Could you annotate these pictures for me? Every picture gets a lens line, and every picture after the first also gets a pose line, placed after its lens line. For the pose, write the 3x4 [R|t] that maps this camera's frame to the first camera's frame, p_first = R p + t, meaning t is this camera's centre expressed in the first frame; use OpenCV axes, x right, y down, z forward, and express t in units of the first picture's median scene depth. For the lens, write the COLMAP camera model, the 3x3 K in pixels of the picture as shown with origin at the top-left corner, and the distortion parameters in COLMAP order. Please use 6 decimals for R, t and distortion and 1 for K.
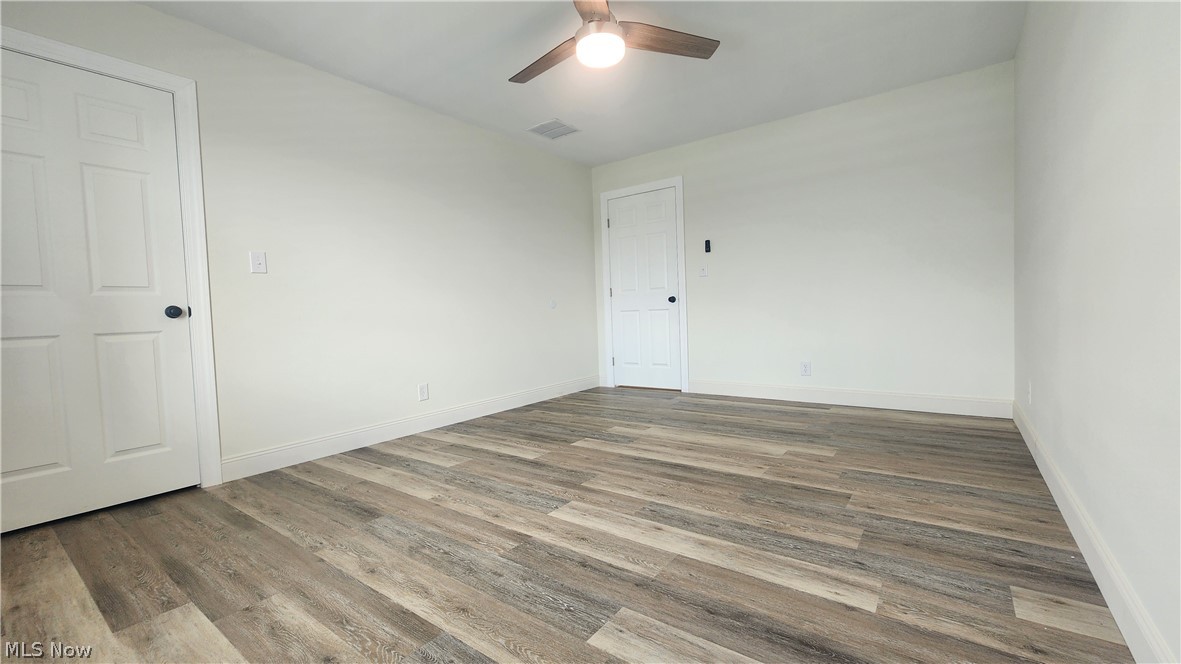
lens RADIAL K [[481.2, 0, 593.9], [0, 481.2, 331.5], [0, 0, 1]] dist [0.000419, -0.001049]
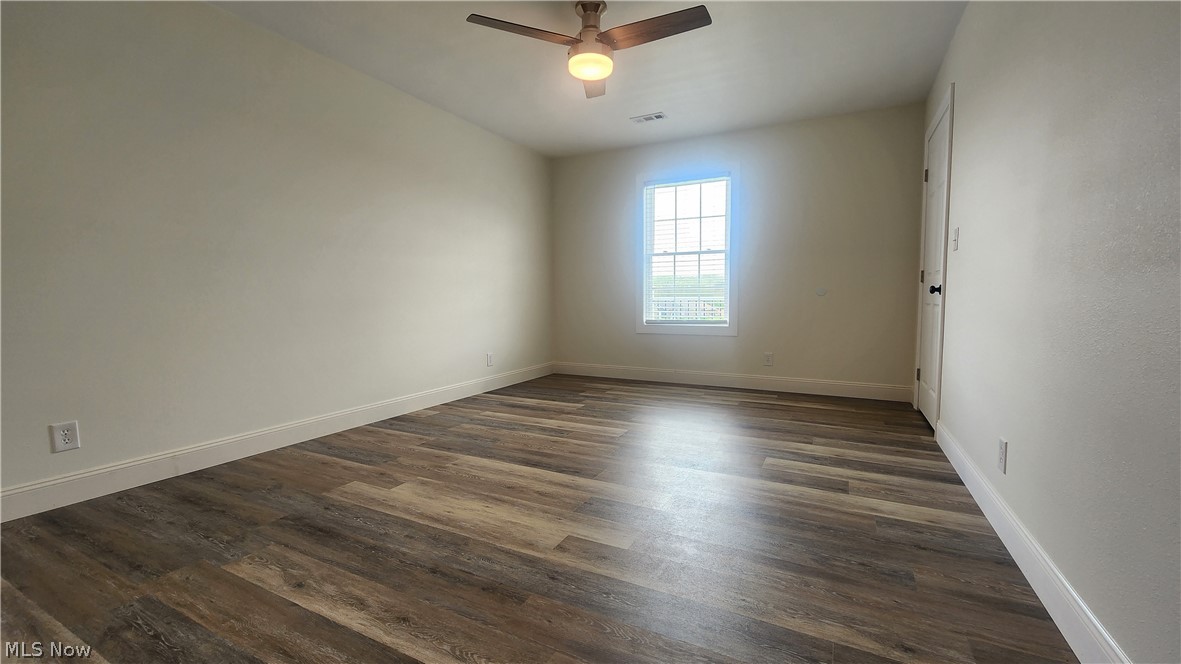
lens RADIAL K [[481.2, 0, 593.9], [0, 481.2, 331.5], [0, 0, 1]] dist [0.000419, -0.001049]
pose [[-0.986248, 0.053304, -0.156441, 0.208842], [0.034322, 0.991983, 0.121624, -0.117377], [0.161670, 0.114582, -0.980170, 2.118201]]
